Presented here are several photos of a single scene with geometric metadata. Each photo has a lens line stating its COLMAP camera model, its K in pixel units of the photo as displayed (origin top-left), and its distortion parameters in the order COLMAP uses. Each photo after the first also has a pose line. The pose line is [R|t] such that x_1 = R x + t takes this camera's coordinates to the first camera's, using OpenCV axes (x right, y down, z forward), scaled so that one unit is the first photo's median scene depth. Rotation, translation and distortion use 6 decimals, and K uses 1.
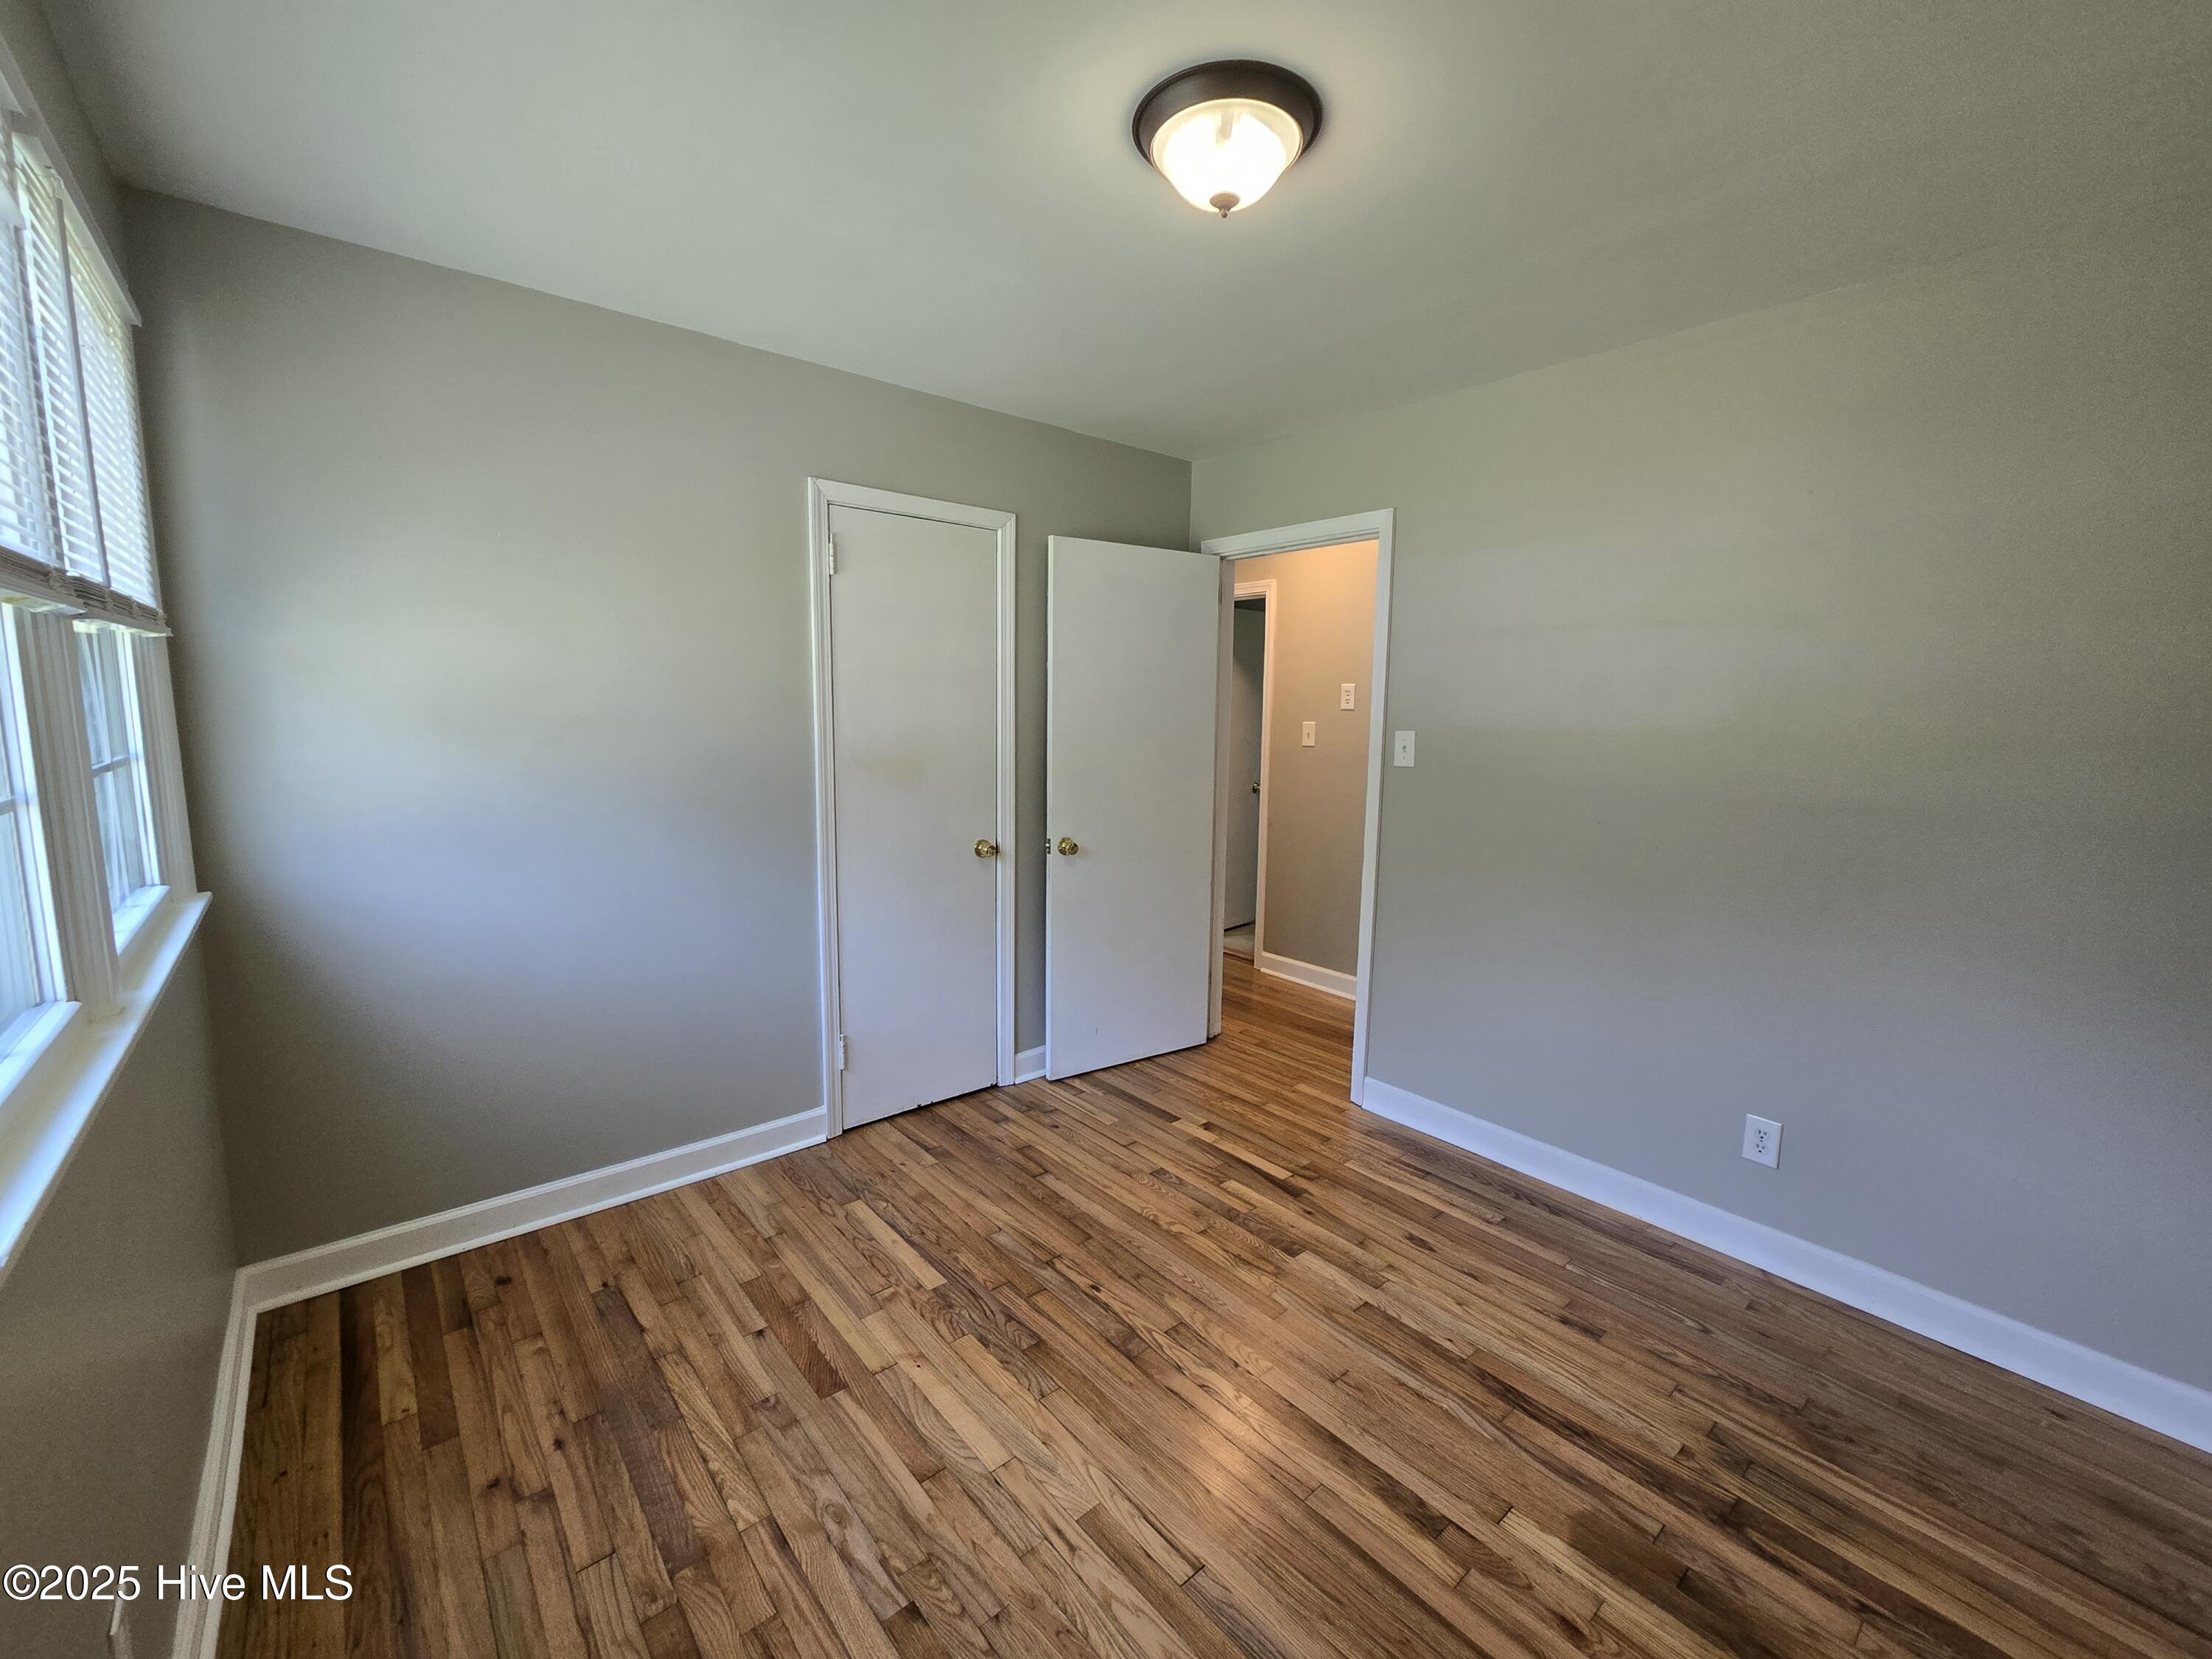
lens RADIAL K [[903.3, 0, 1113.5], [0, 903.3, 813.9], [0, 0, 1]] dist [-0.003194, 0.000559]
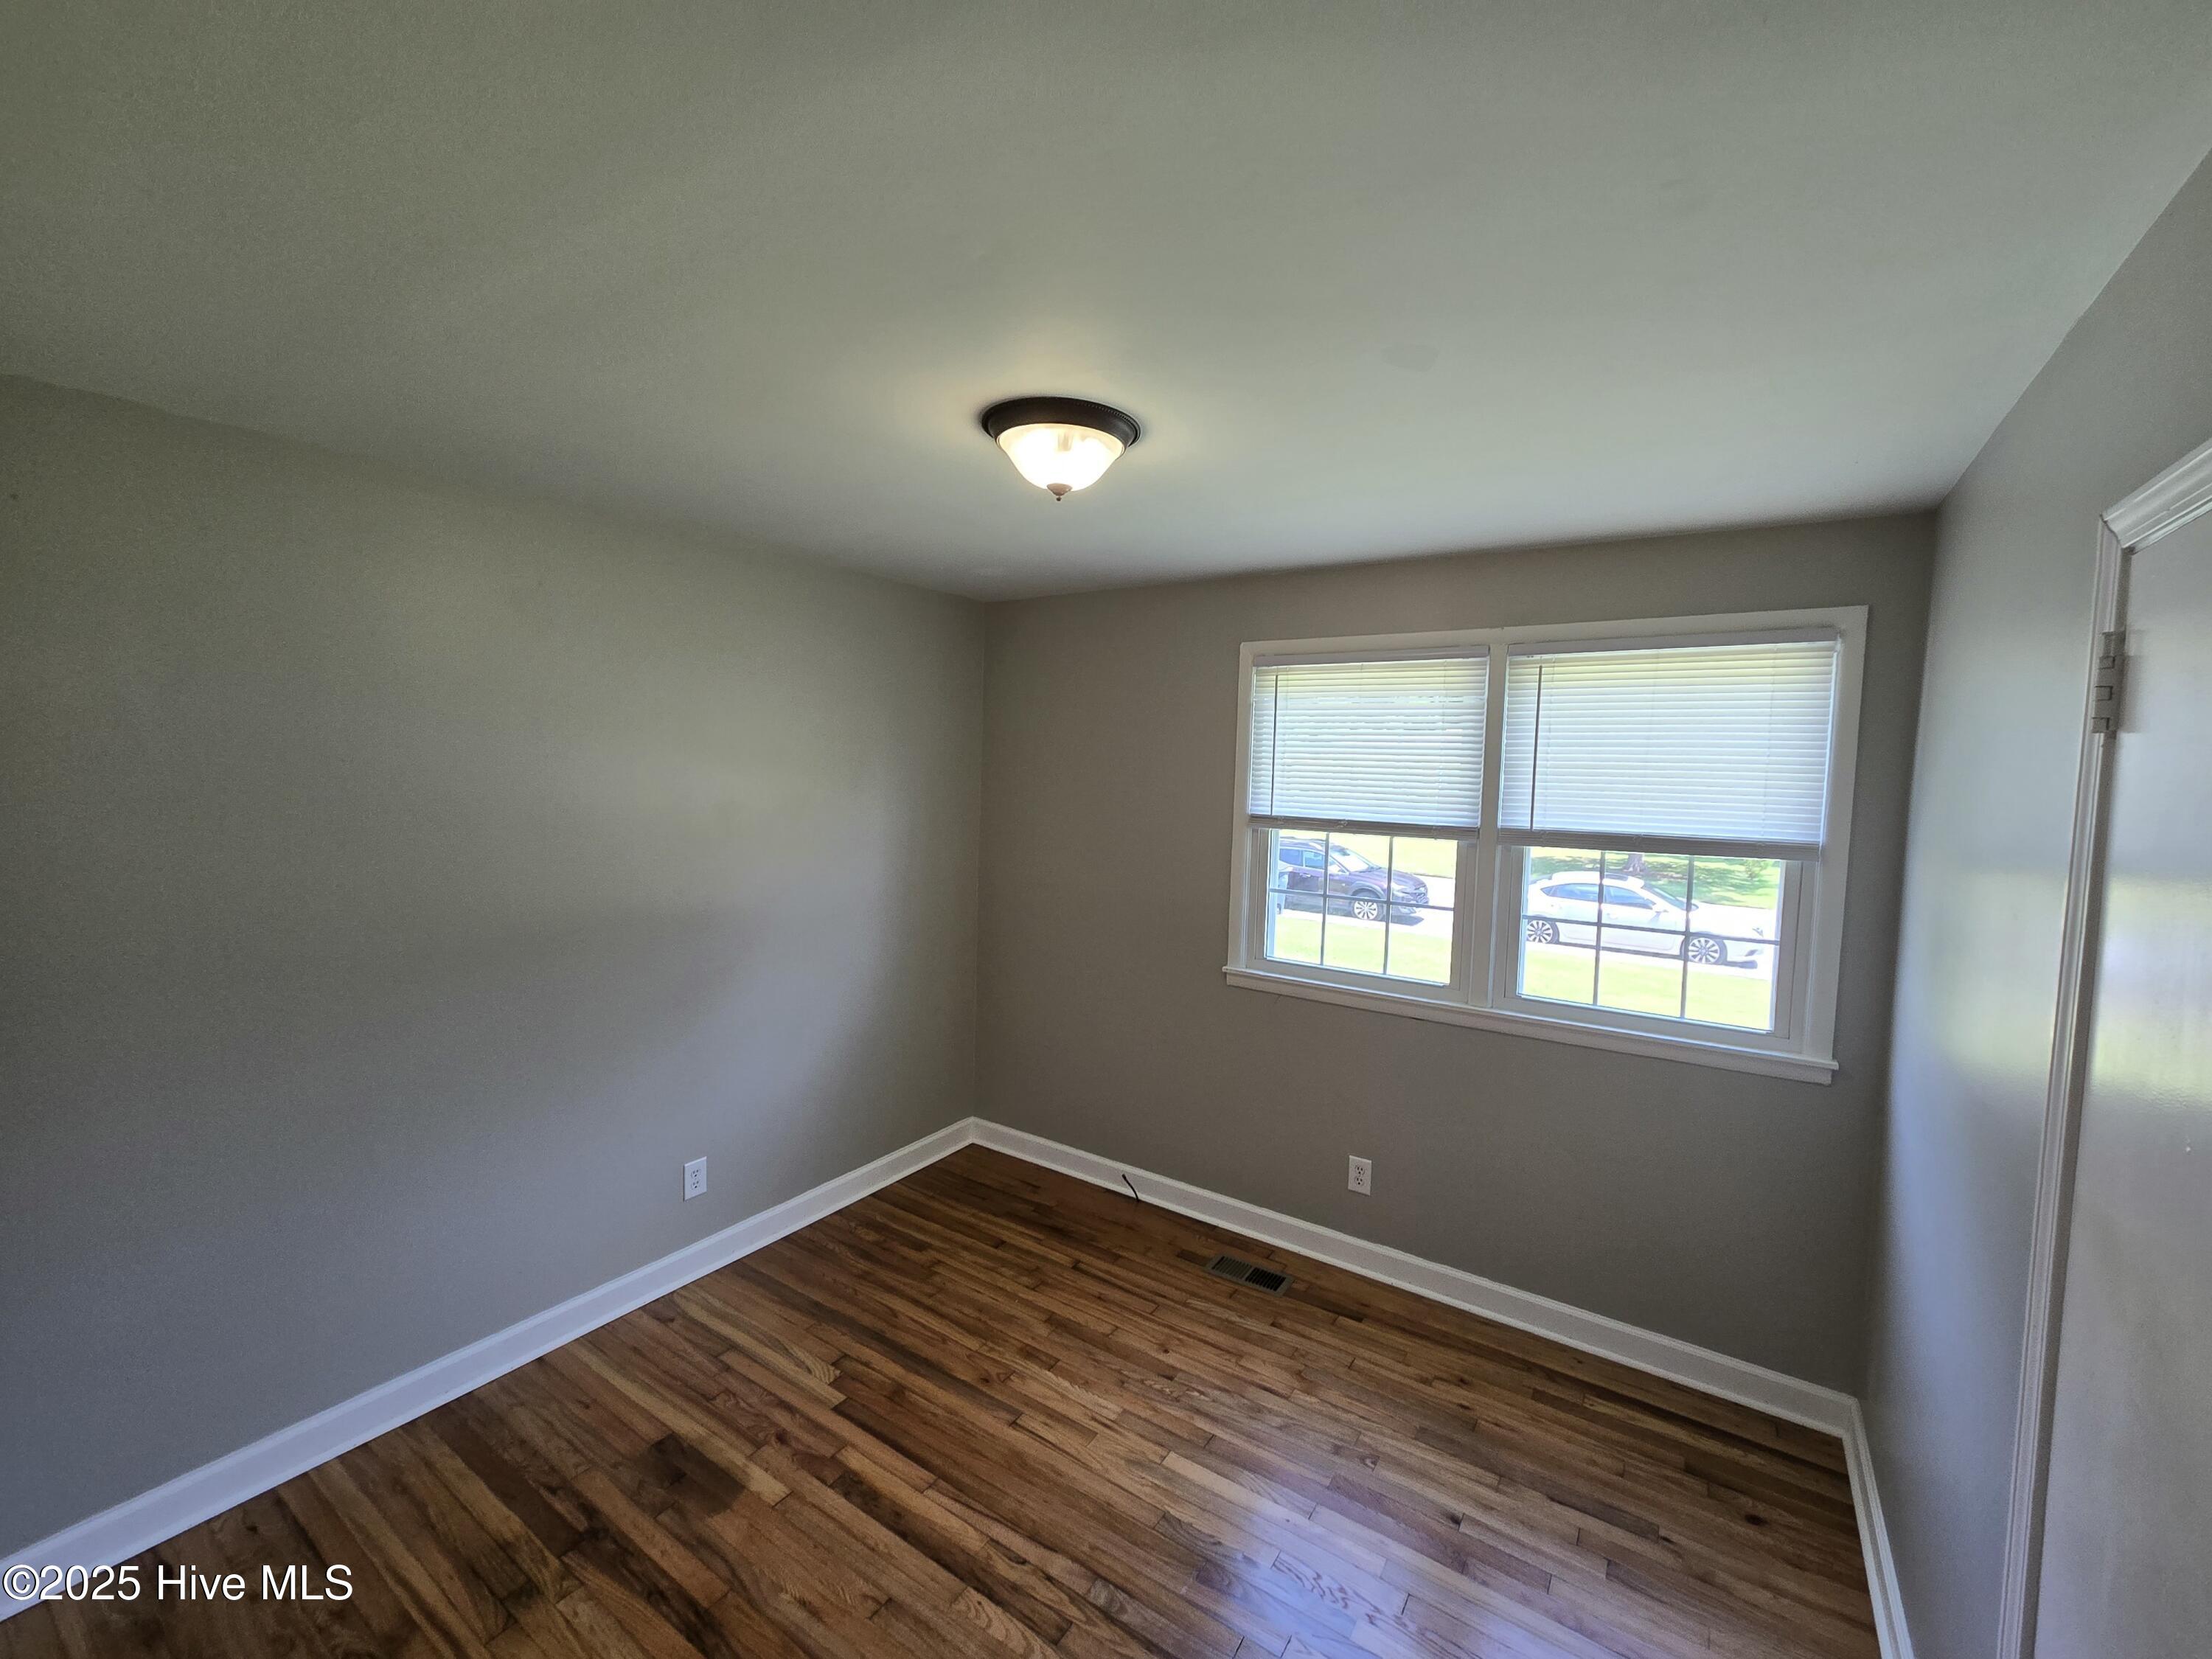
lens RADIAL K [[903.3, 0, 1113.5], [0, 903.3, 813.9], [0, 0, 1]] dist [-0.003194, 0.000559]
pose [[-0.961550, -0.029842, -0.273005, 0.342990], [-0.076628, 0.983752, 0.162358, -0.422087], [0.263724, 0.177035, -0.948213, 2.080205]]
